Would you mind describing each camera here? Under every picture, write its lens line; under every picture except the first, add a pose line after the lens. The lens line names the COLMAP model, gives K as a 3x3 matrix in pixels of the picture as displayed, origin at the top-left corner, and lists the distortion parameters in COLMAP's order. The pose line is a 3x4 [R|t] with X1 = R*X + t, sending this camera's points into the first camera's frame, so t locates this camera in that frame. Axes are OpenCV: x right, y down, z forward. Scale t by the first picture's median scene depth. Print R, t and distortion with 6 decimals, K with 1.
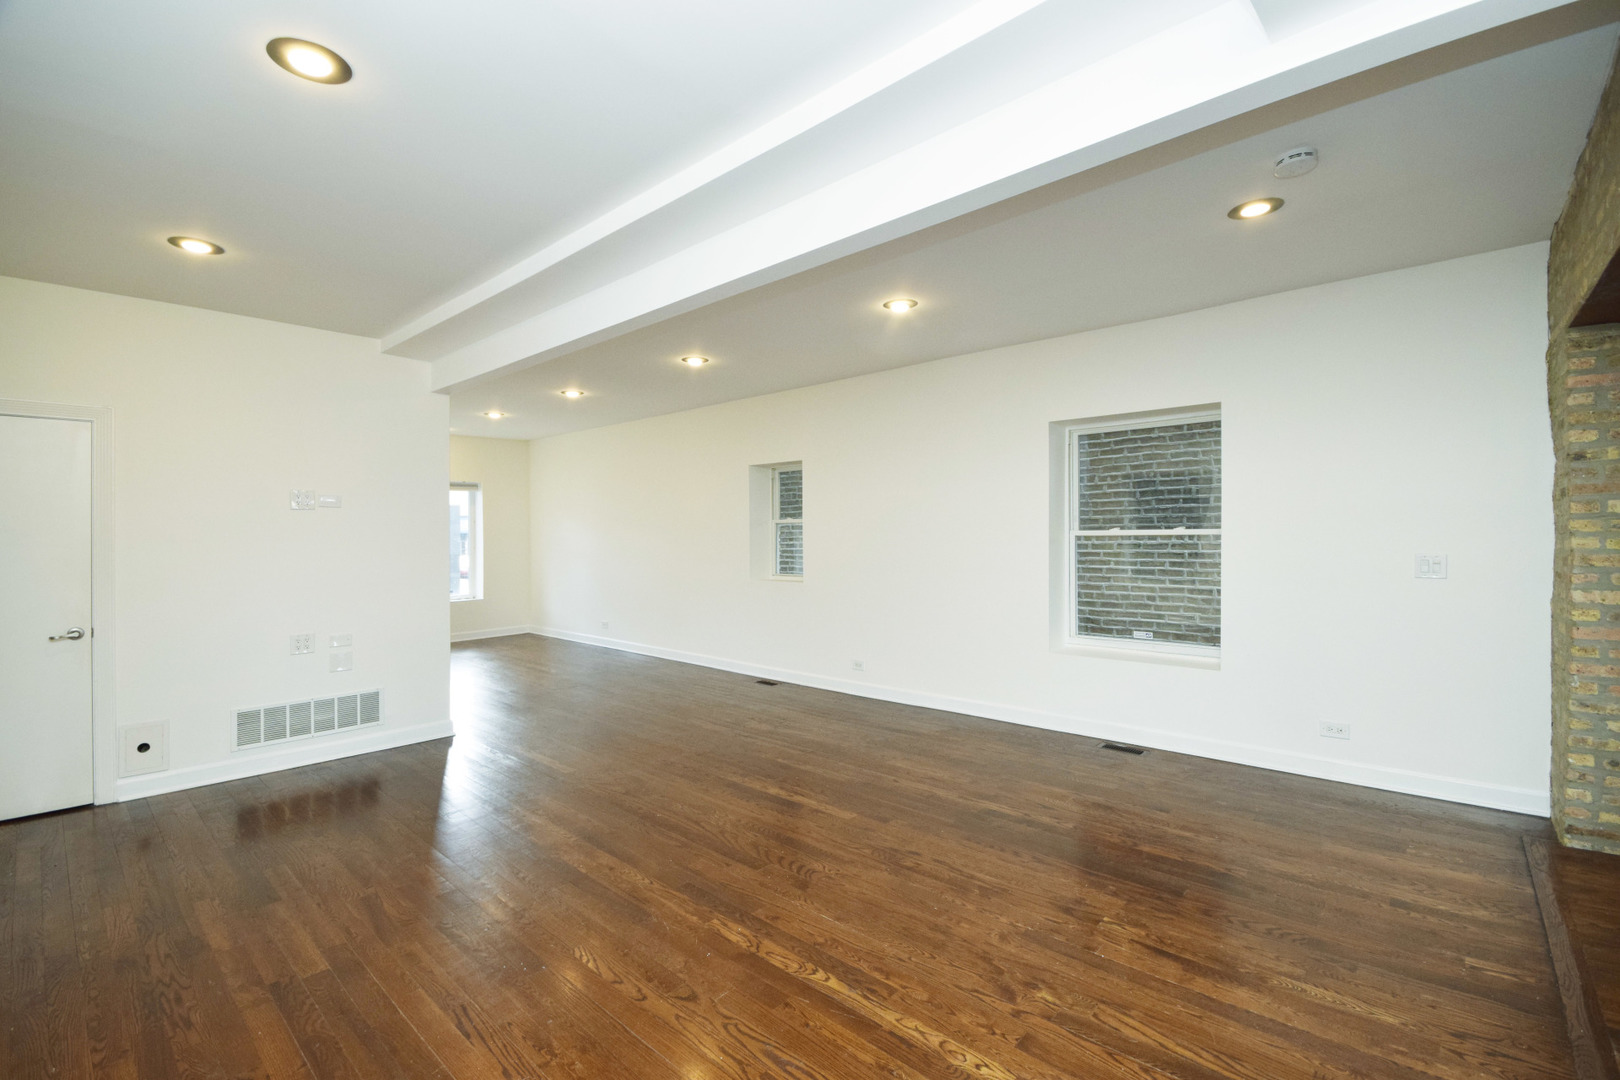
lens RADIAL K [[717.8, 0, 810.0], [0, 717.8, 540.0], [0, 0, 1]] dist [-0.001746, -0.000328]
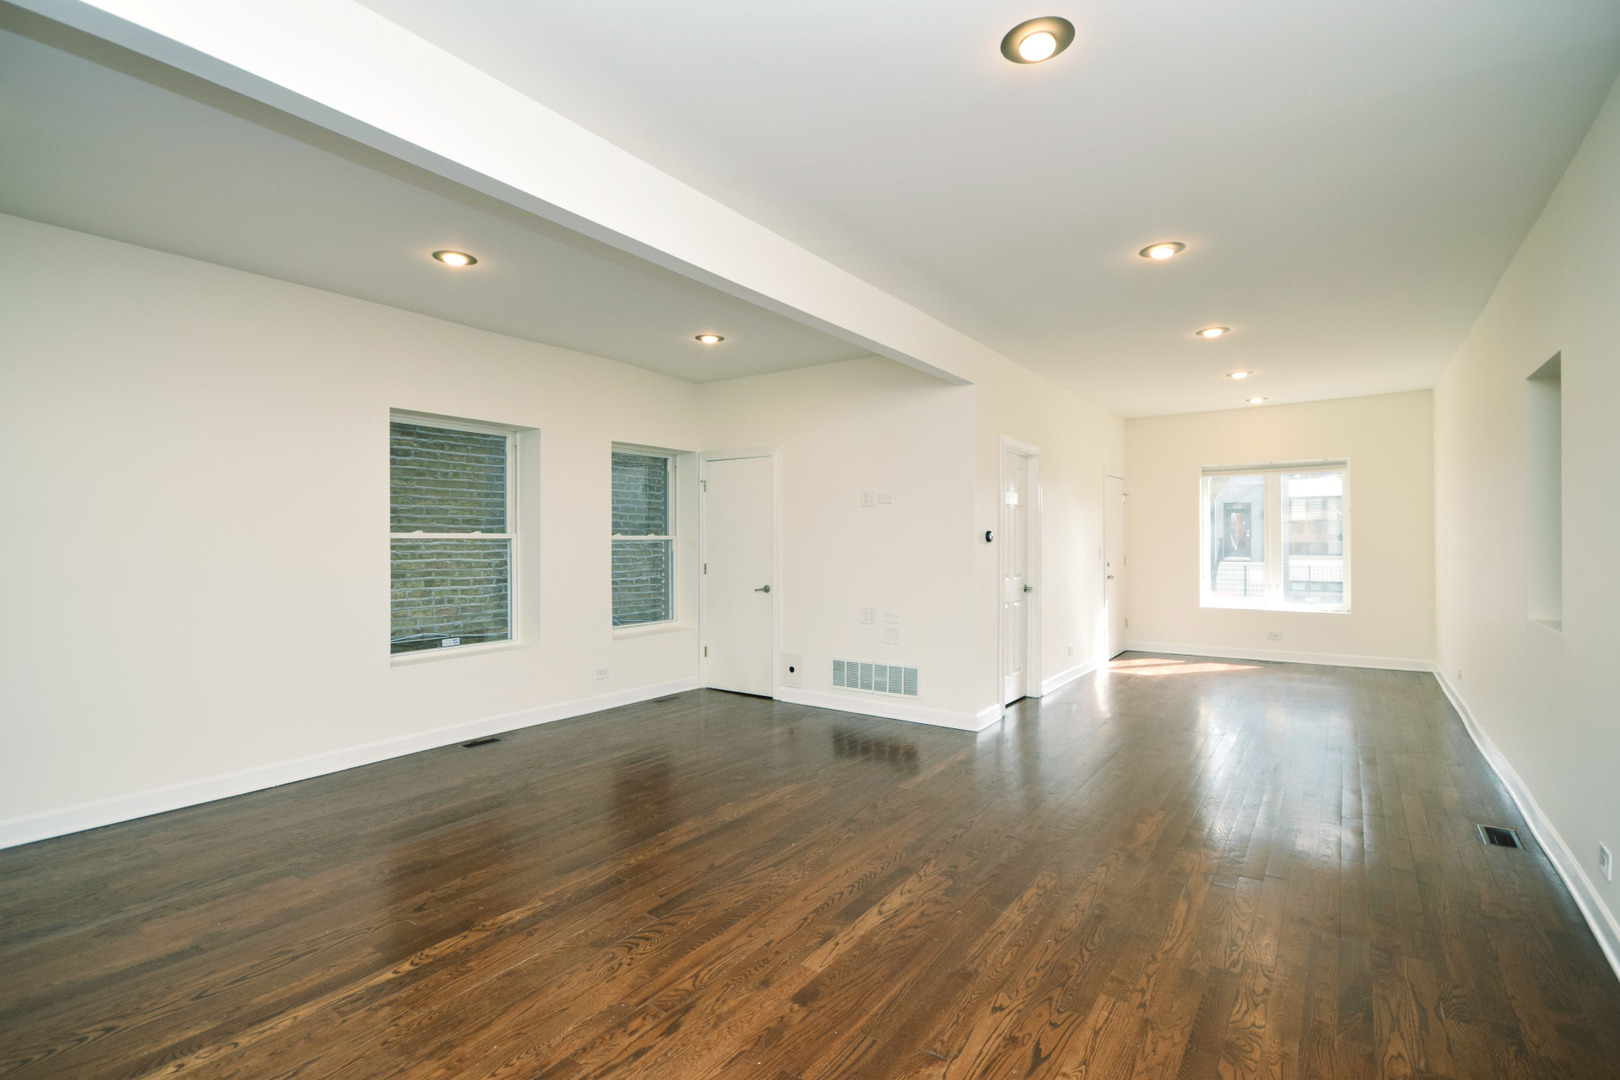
lens RADIAL K [[763.7, 0, 810.0], [0, 763.7, 540.0], [0, 0, 1]] dist [0.001223, -0.000598]
pose [[0.116641, 0.008455, -0.993138, 0.734157], [-0.003351, 0.999961, 0.008119, 0.004513], [0.993168, 0.002381, 0.116665, 0.935984]]
